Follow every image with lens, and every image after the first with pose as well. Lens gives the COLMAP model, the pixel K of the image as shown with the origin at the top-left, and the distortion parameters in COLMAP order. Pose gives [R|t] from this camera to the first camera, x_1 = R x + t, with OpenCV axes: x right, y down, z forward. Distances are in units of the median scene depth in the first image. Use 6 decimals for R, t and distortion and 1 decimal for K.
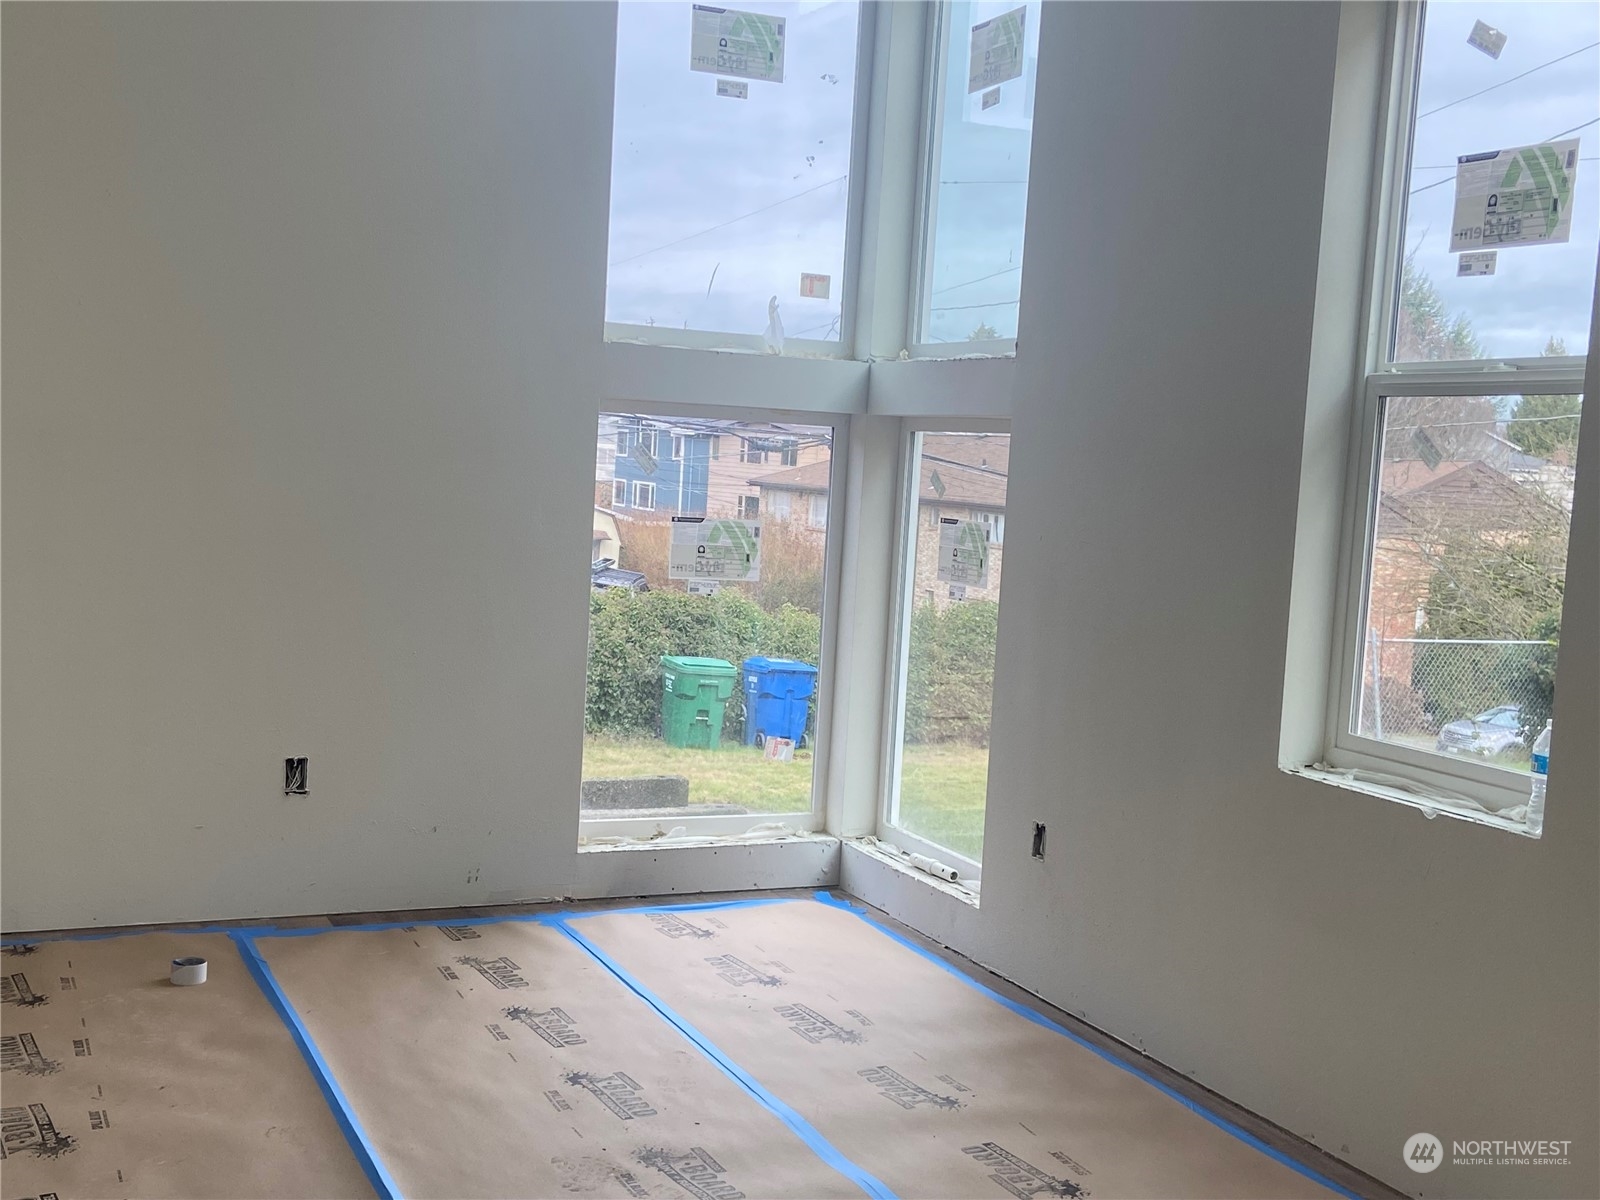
lens RADIAL K [[1842.7, 0, 783.7], [0, 1842.7, 613.3], [0, 0, 1]] dist [0.101666, 0.000000]
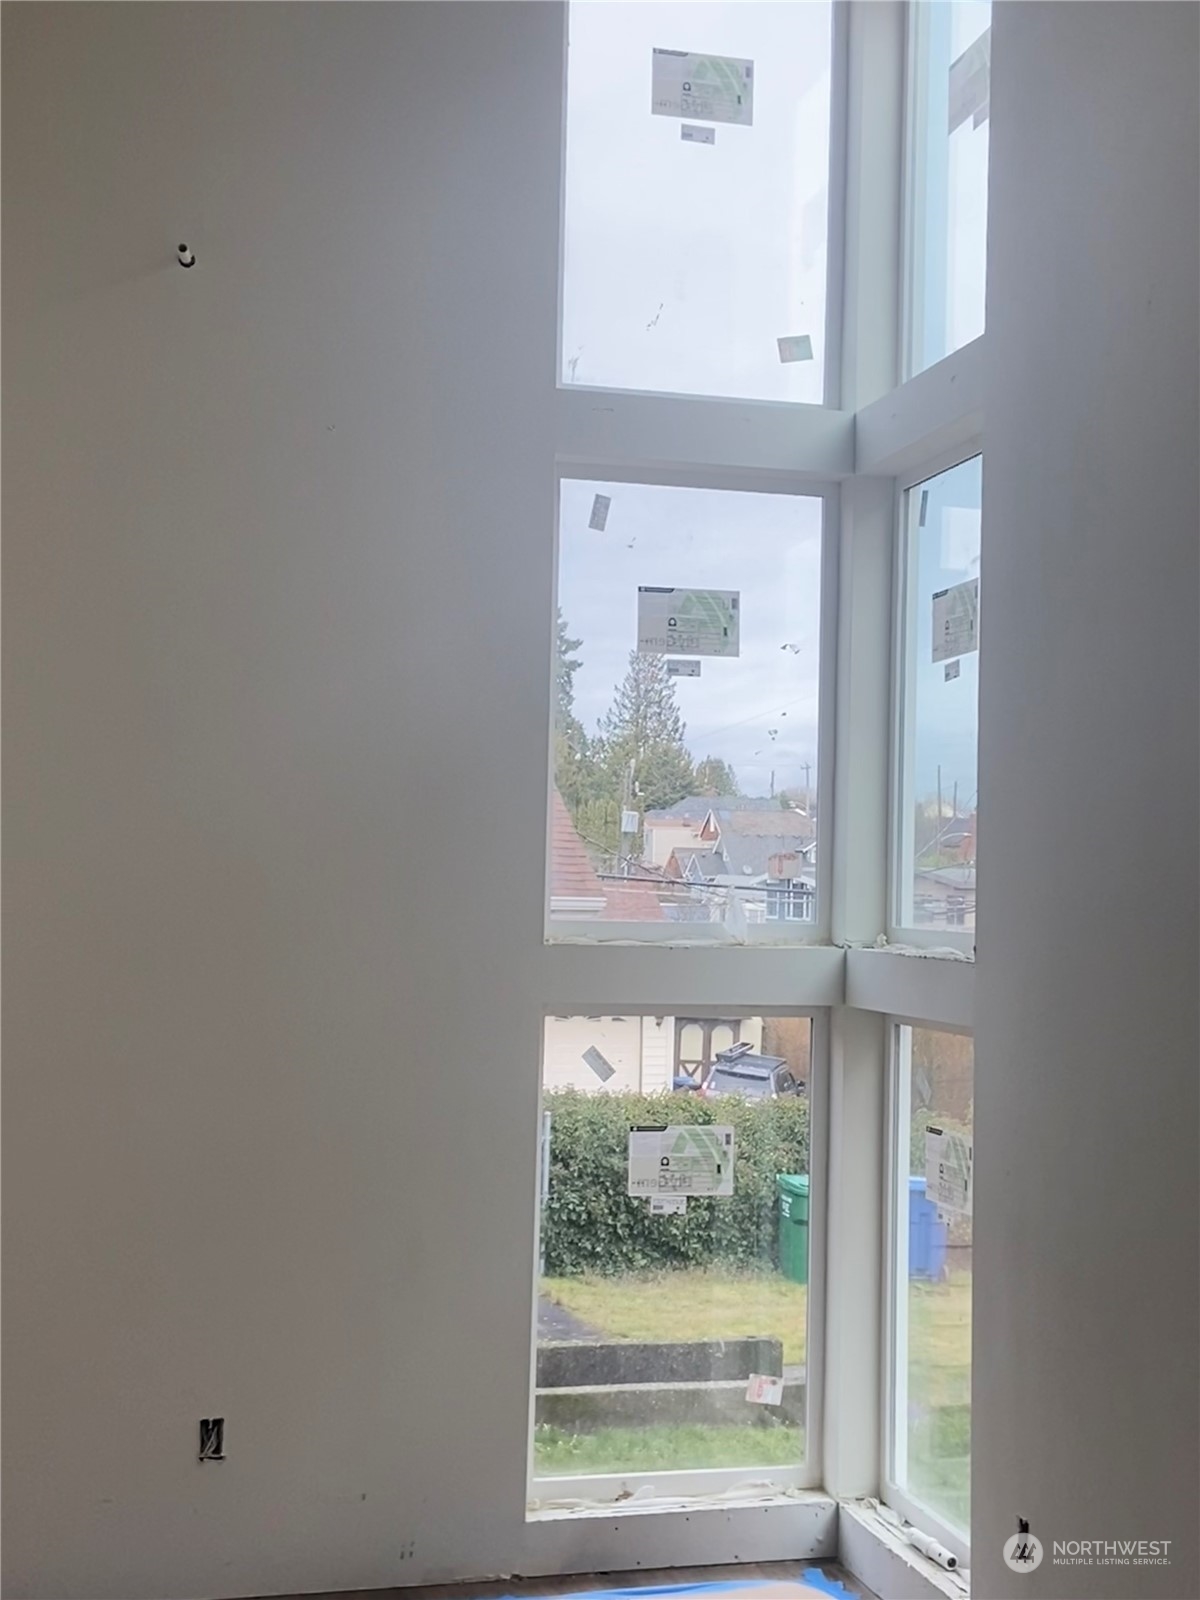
lens RADIAL K [[2029.7, 0, 637.8], [0, 2029.7, 763.3], [0, 0, 1]] dist [0.084063, 0.000000]
pose [[0.984699, -0.044087, -0.168597, 0.121207], [0.018752, 0.988658, -0.149006, -0.080670], [0.173254, 0.143564, 0.974357, -0.003411]]
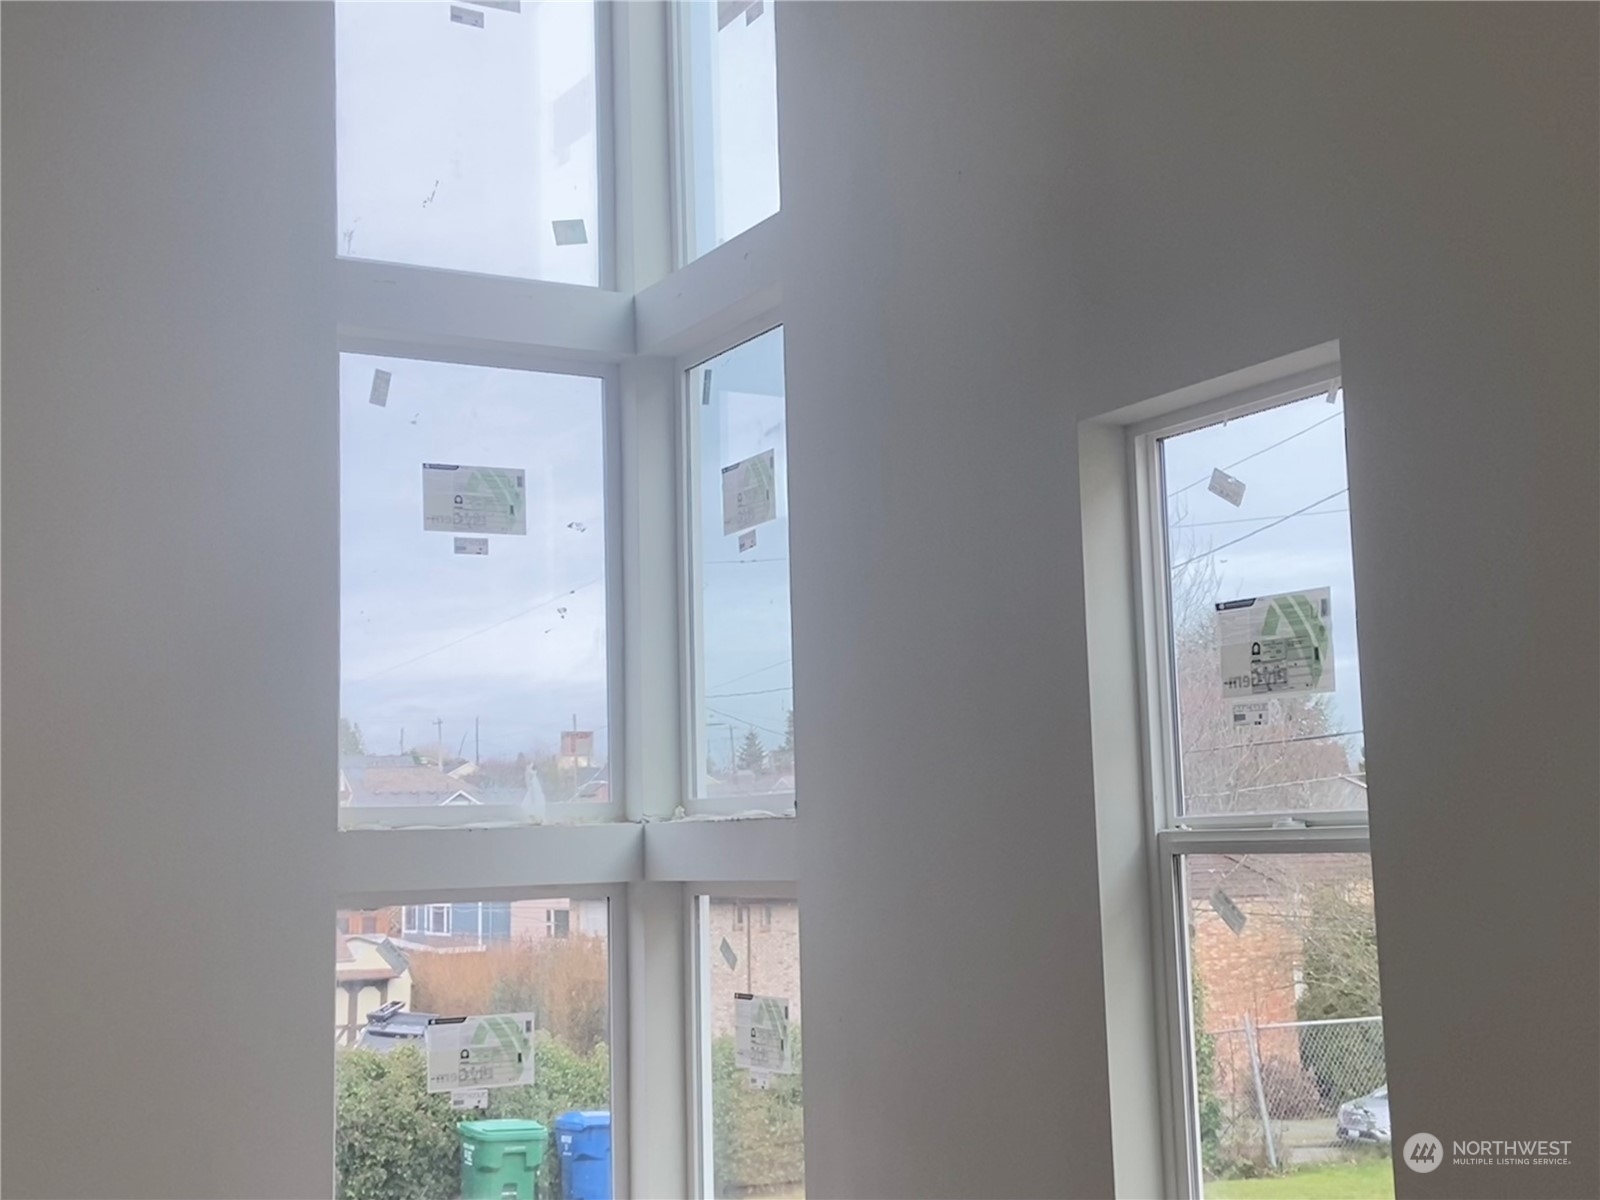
lens RADIAL K [[2029.7, 0, 791.1], [0, 2029.7, 596.4], [0, 0, 1]] dist [0.084063, 0.000000]
pose [[0.992388, -0.070329, 0.101090, 0.026453], [0.089293, 0.976251, -0.197387, -0.042255], [-0.084807, 0.204911, 0.975100, -0.000541]]
